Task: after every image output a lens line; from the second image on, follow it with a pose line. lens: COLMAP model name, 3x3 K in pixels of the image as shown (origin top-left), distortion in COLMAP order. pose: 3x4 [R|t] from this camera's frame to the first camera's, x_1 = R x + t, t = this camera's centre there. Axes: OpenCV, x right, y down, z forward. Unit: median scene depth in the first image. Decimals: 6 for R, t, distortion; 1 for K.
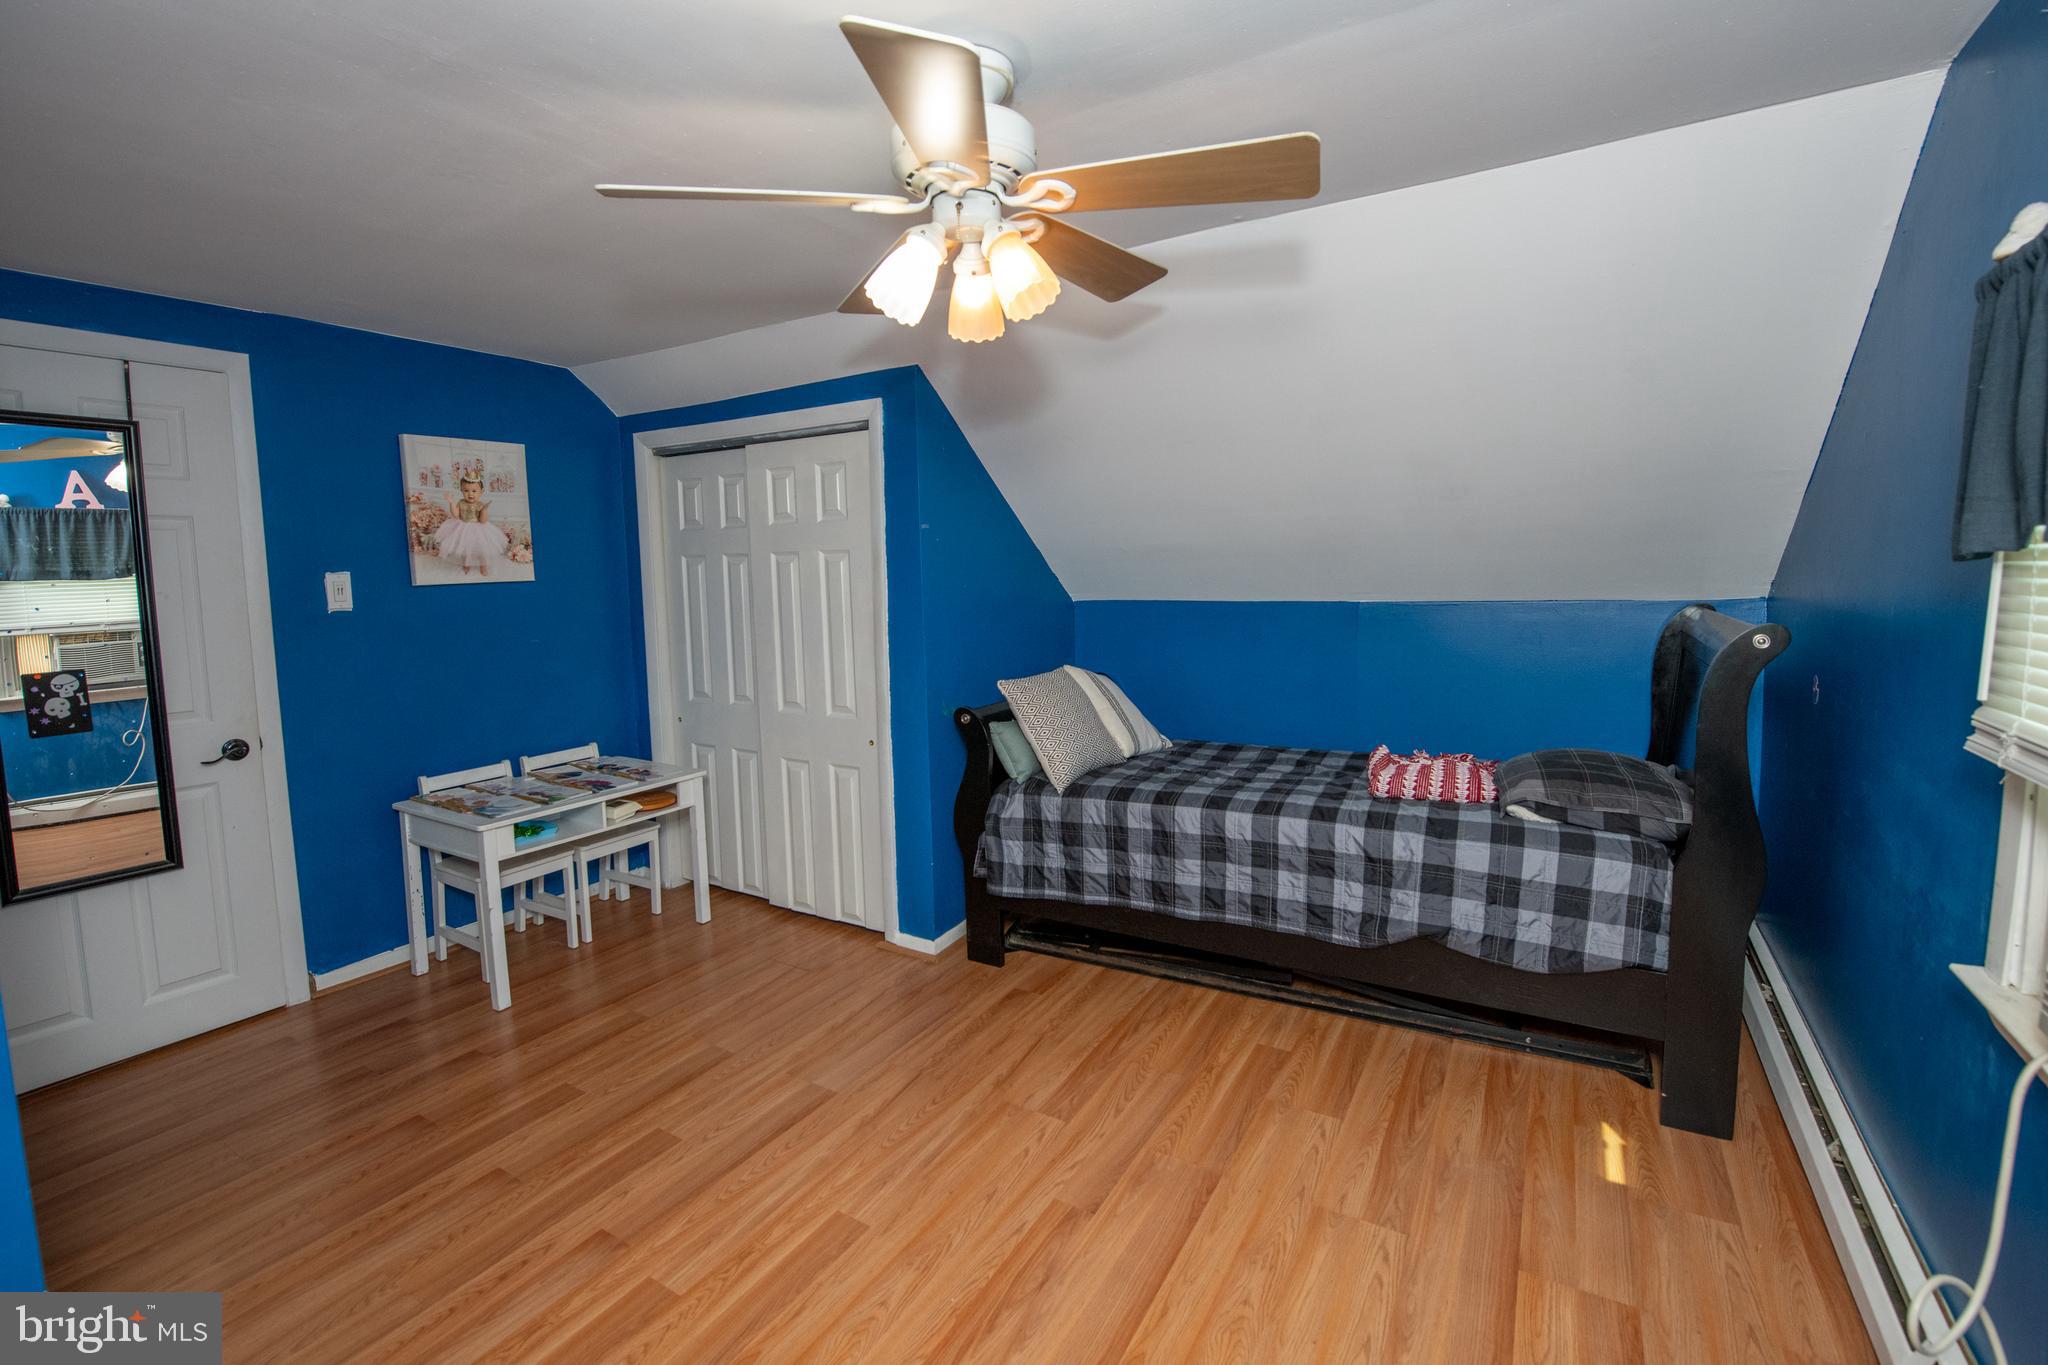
lens RADIAL K [[870.1, 0, 1035.3], [0, 870.1, 648.0], [0, 0, 1]] dist [-0.016070, -0.000162]
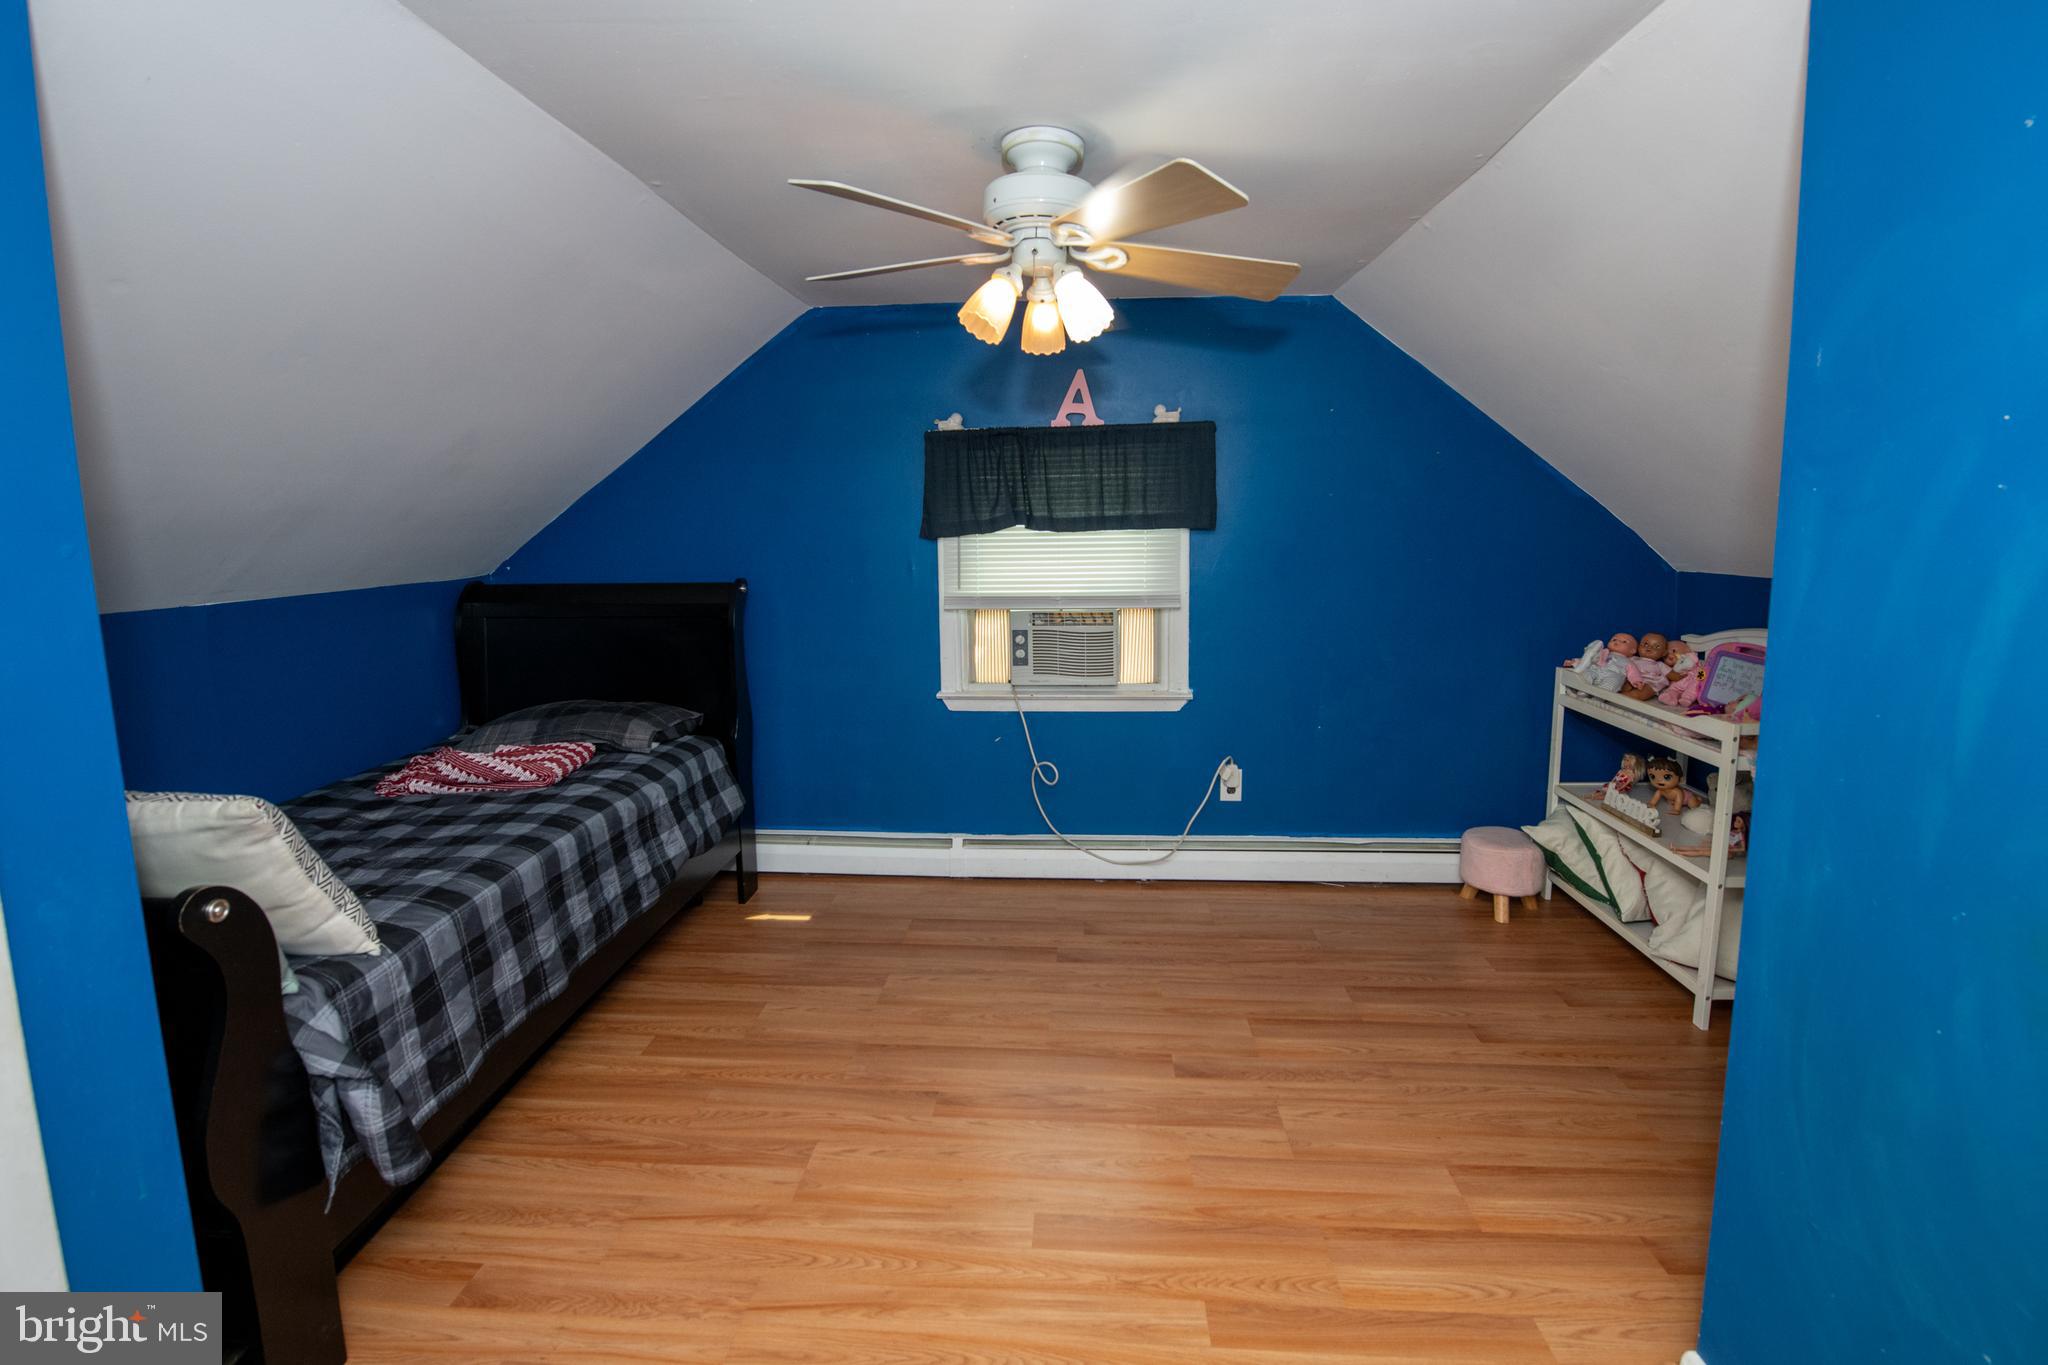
lens RADIAL K [[885.2, 0, 1018.1], [0, 885.2, 638.9], [0, 0, 1]] dist [-0.016705, -0.000409]
pose [[-0.427342, -0.092369, 0.899359, -0.661321], [0.101000, 0.983663, 0.149018, -0.077237], [-0.898431, 0.154517, -0.411031, 0.861759]]
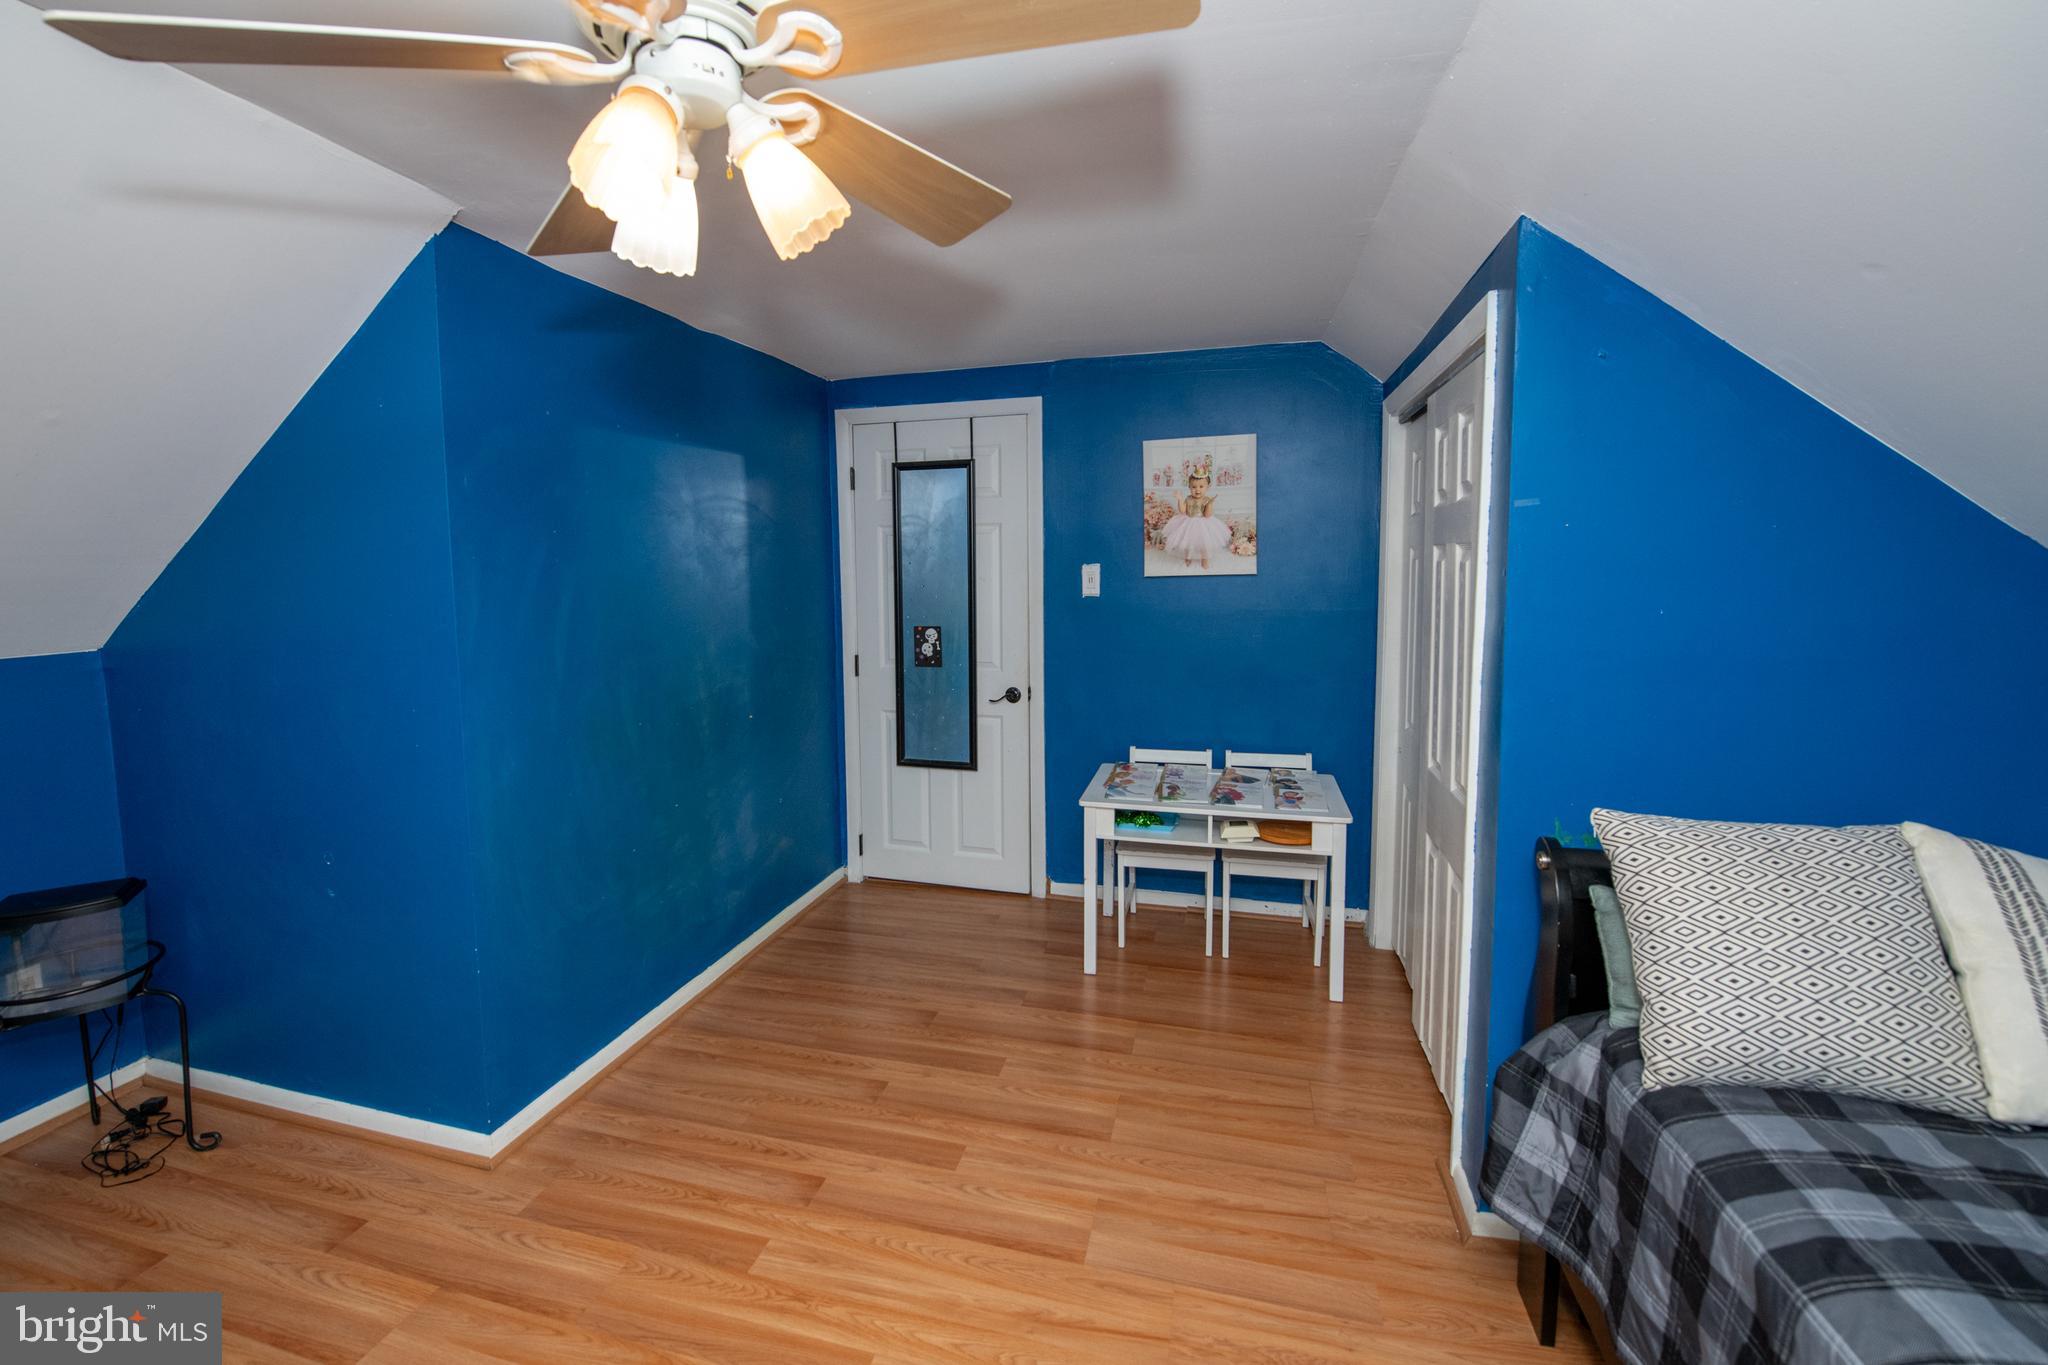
lens RADIAL K [[885.2, 0, 1018.1], [0, 885.2, 638.9], [0, 0, 1]] dist [-0.016705, -0.000409]
pose [[0.266282, 0.101073, -0.958581, 0.365400], [-0.083954, 0.993140, 0.081395, -0.076898], [0.960232, 0.058803, 0.272941, 0.574407]]
